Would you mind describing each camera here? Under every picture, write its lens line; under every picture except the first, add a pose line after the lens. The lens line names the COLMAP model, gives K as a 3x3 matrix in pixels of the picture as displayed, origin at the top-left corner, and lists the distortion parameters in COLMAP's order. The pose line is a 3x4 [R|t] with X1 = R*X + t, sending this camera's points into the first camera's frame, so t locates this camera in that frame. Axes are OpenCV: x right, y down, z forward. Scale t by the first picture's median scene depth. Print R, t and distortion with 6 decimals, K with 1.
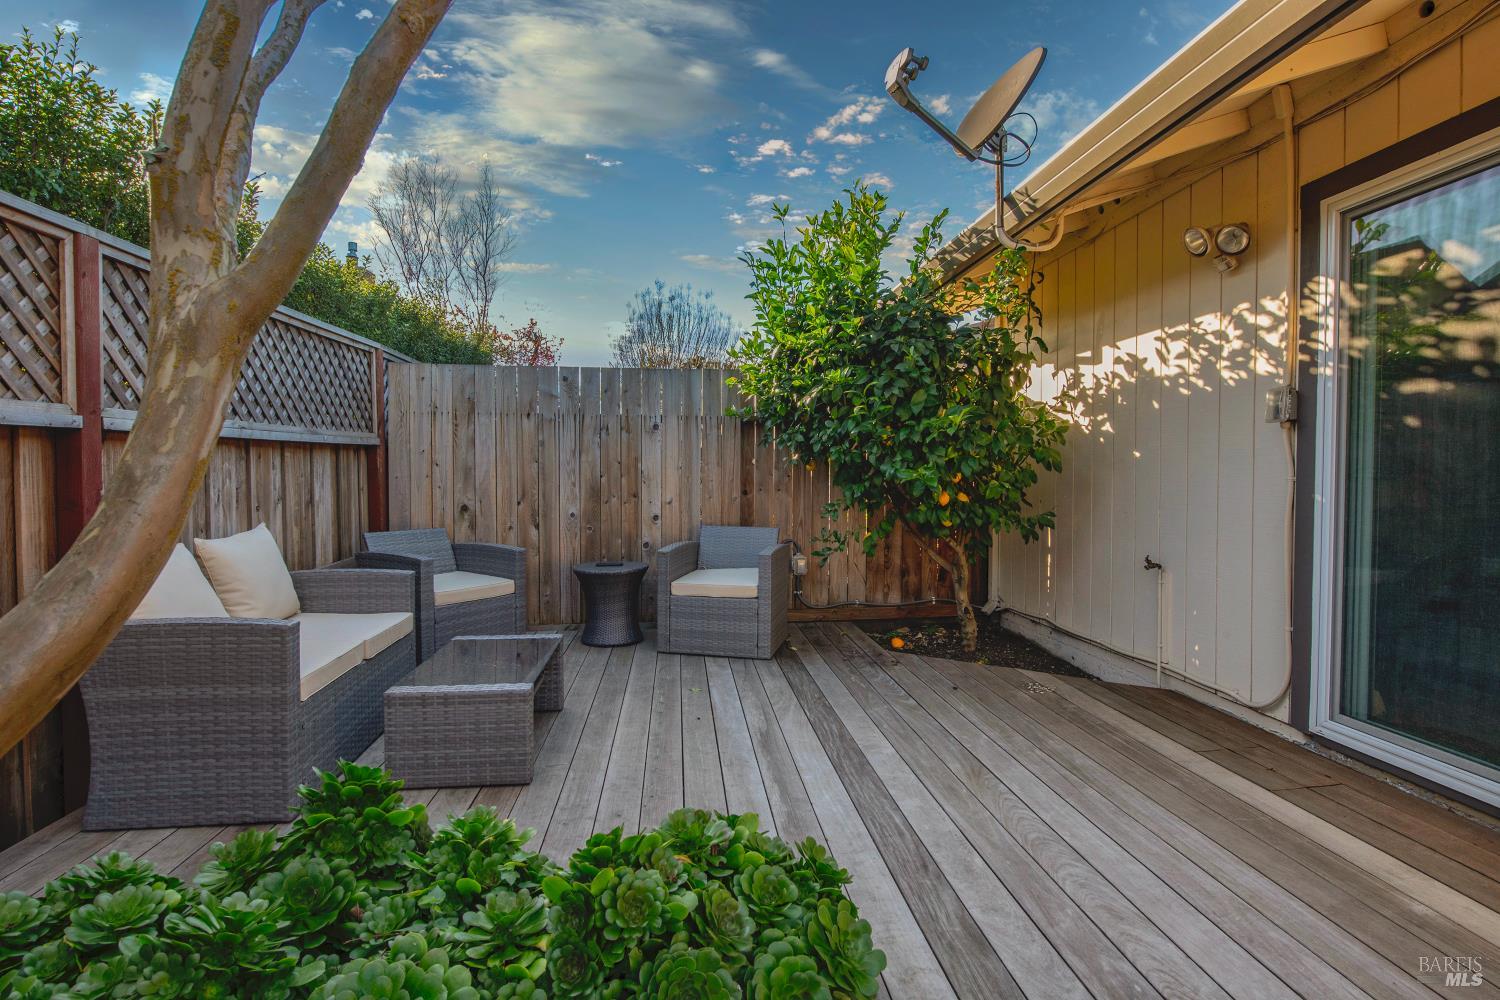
lens RADIAL K [[728.9, 0, 750.0], [0, 728.9, 500.0], [0, 0, 1]] dist [0.001418, 0.000107]
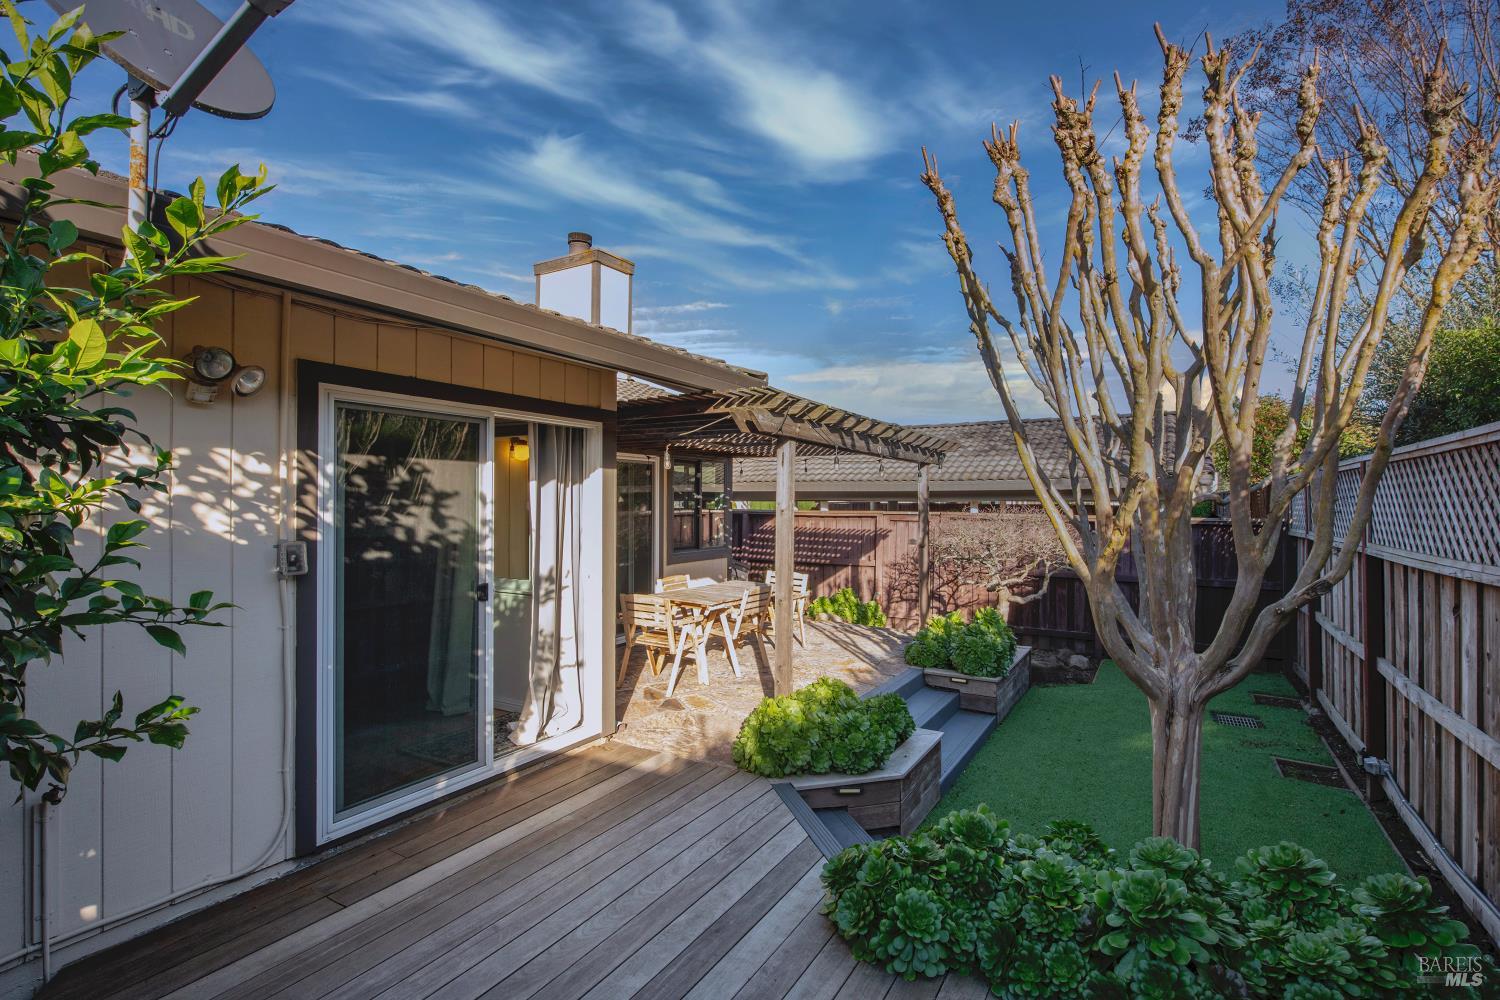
lens RADIAL K [[728.9, 0, 750.0], [0, 728.9, 500.0], [0, 0, 1]] dist [0.001418, 0.000107]
pose [[-0.807177, 0.003214, 0.590301, -0.418944], [0.022179, 0.999444, 0.024886, -0.219914], [-0.589893, 0.033179, -0.806800, 1.424824]]
